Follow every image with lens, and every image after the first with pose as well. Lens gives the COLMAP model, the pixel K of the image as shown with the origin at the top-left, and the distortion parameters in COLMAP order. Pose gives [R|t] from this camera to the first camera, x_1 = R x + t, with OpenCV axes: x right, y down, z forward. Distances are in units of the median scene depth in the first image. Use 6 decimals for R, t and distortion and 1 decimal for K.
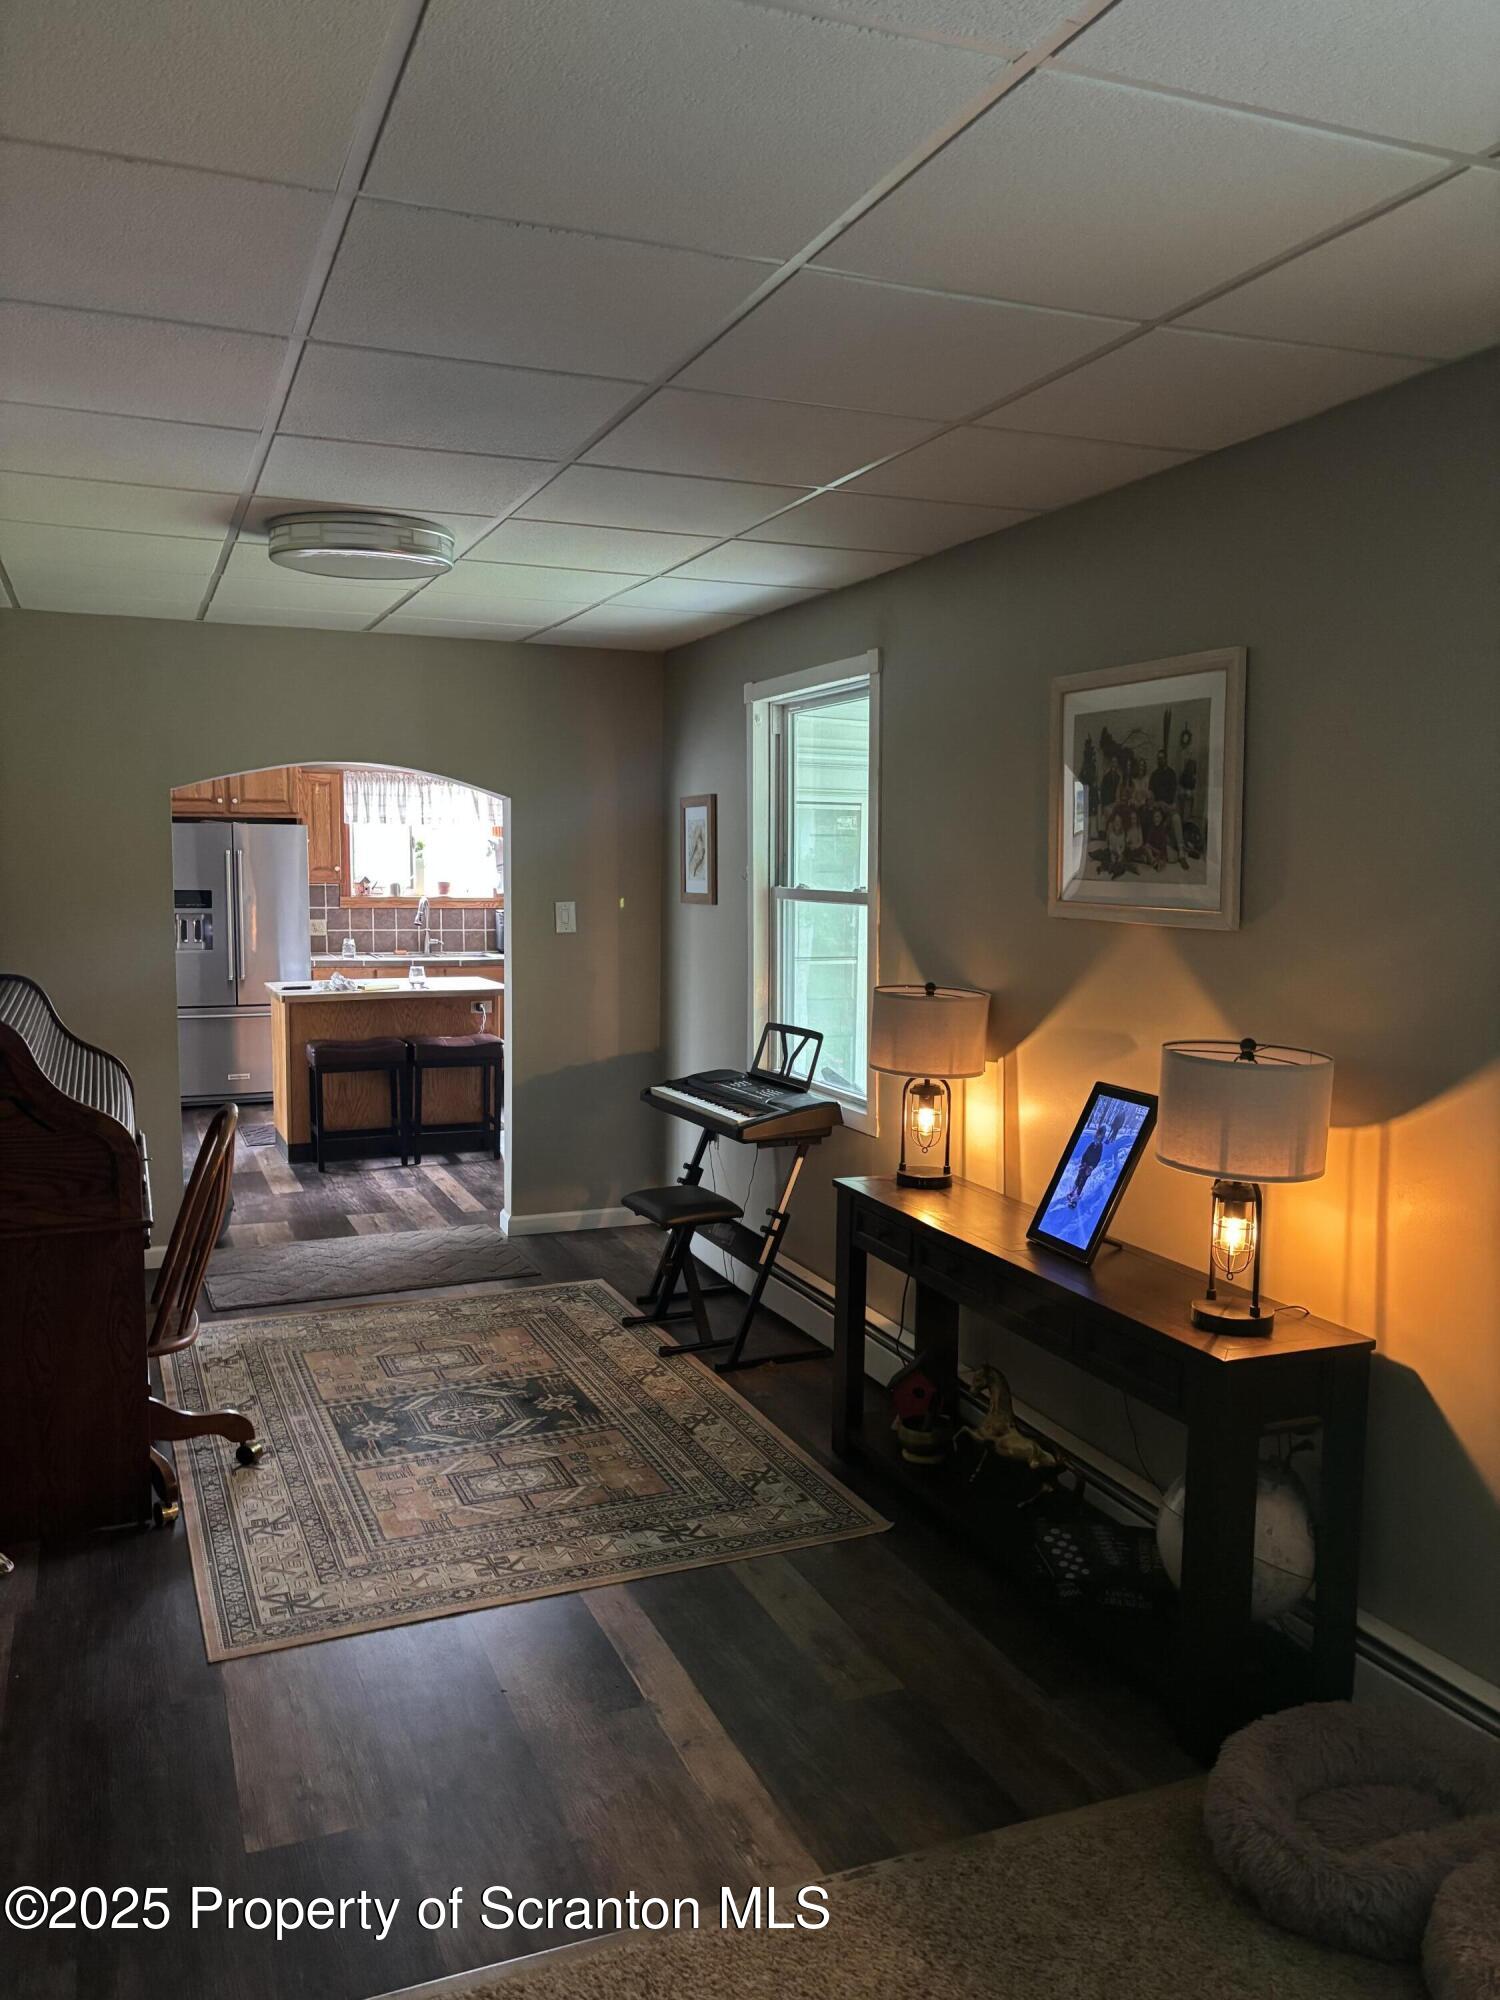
lens RADIAL K [[1553.5, 0, 750.0], [0, 1553.5, 1000.0], [0, 0, 1]] dist [-0.028220, 0.125842]
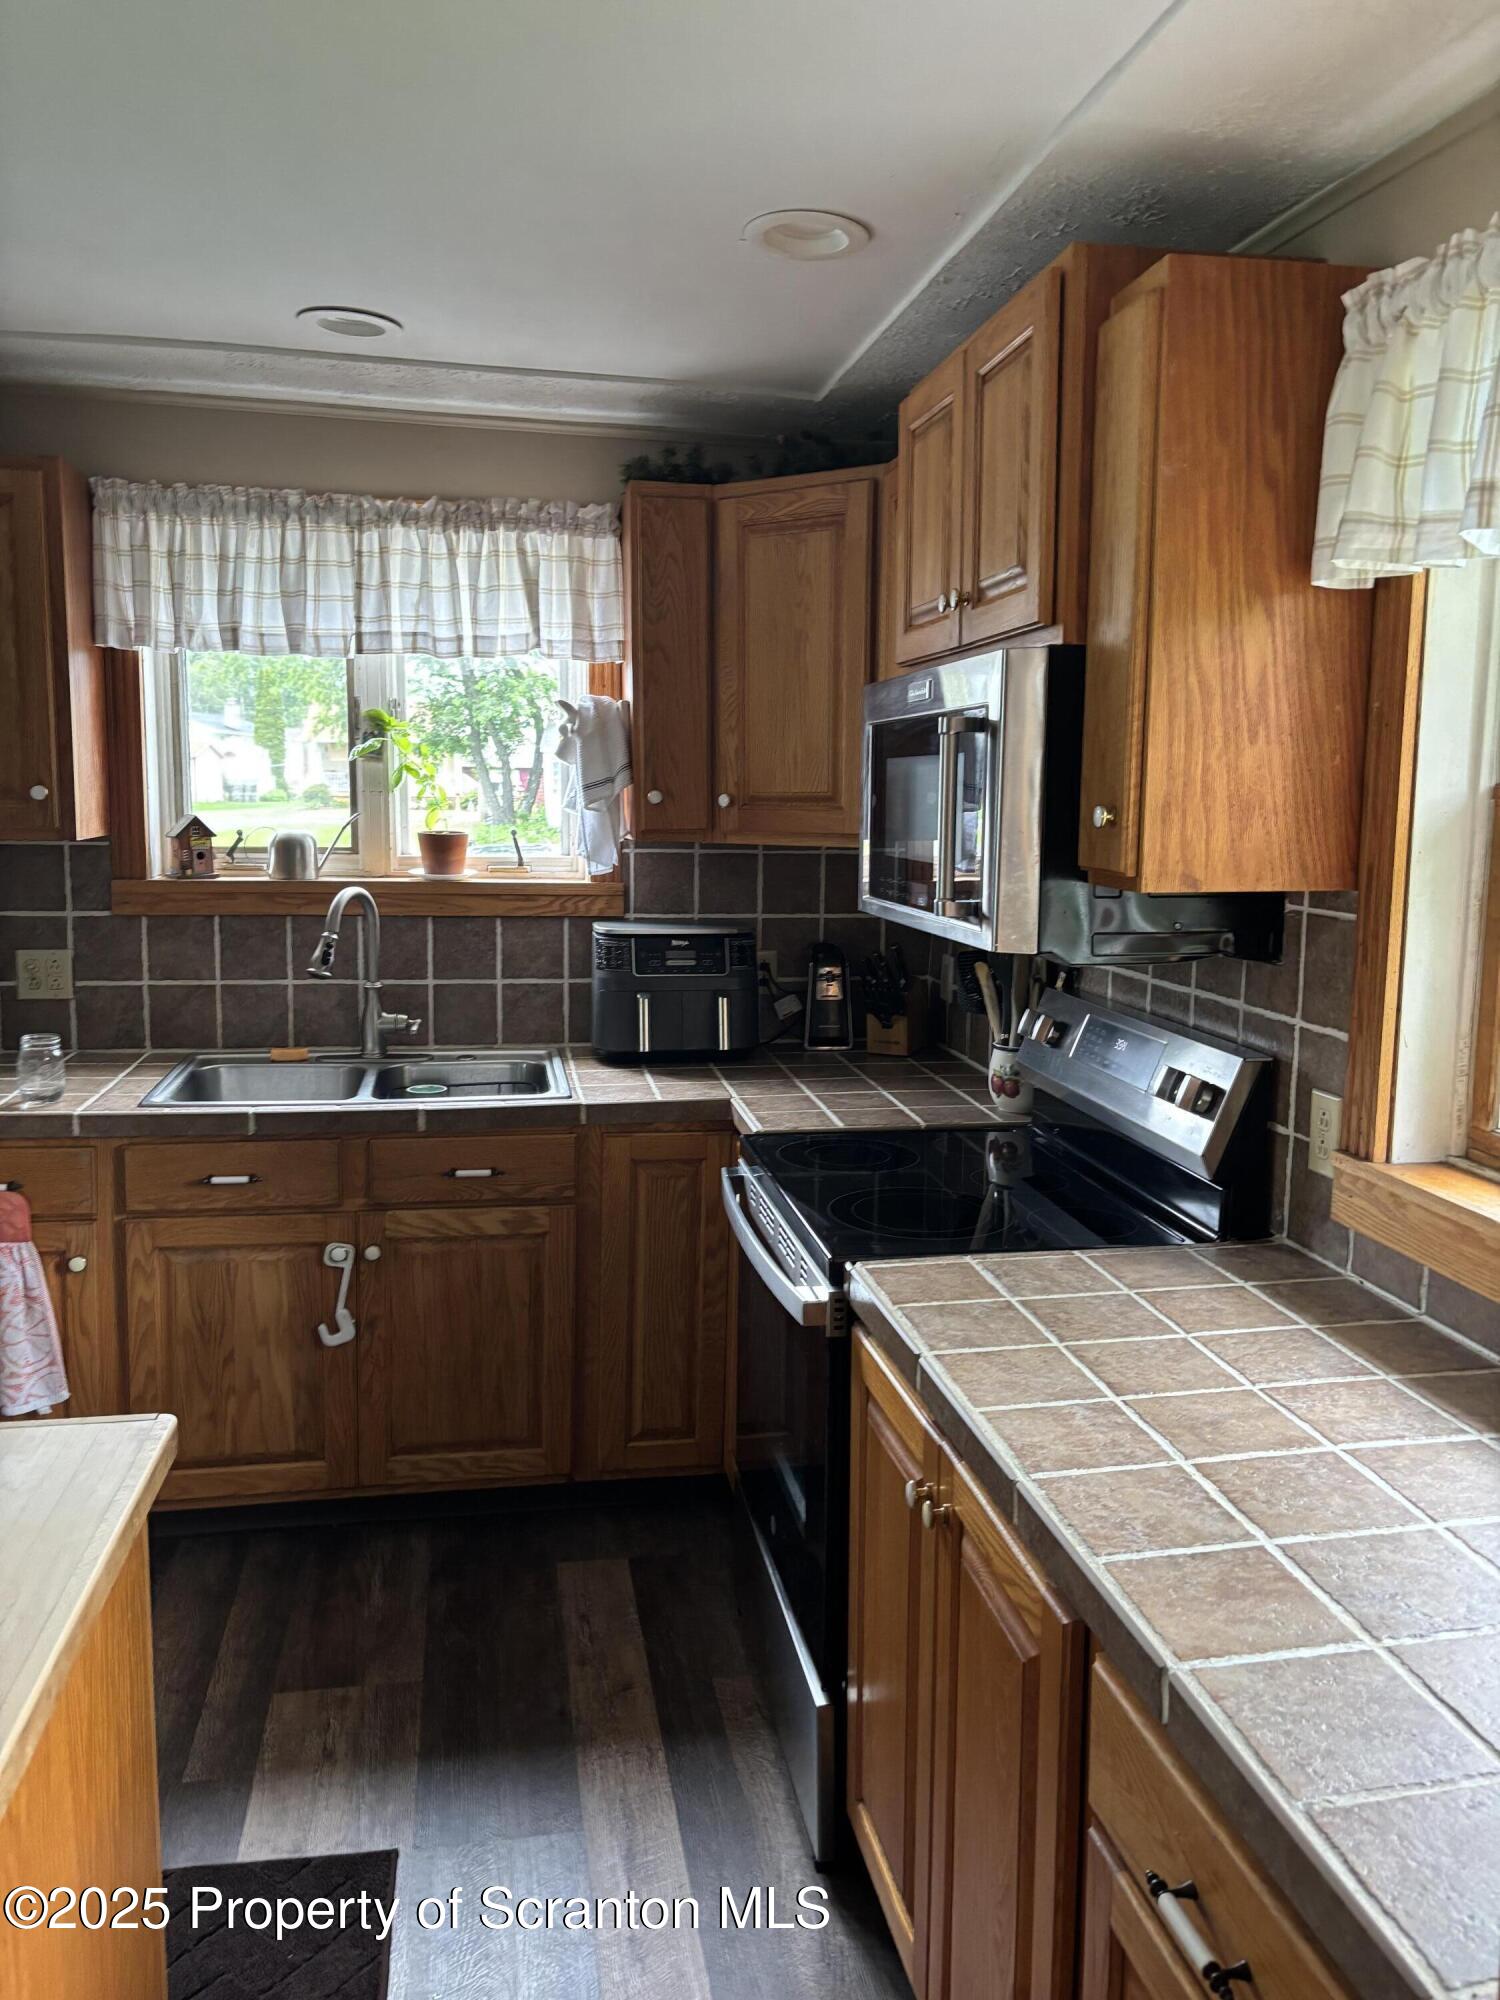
lens RADIAL K [[1553.5, 0, 750.0], [0, 1553.5, 1000.0], [0, 0, 1]] dist [-0.028220, 0.125842]
pose [[0.976754, 0.025657, -0.212821, -0.063415], [-0.016830, 0.998925, 0.043183, -0.057037], [0.213700, -0.038597, 0.976137, 0.702303]]
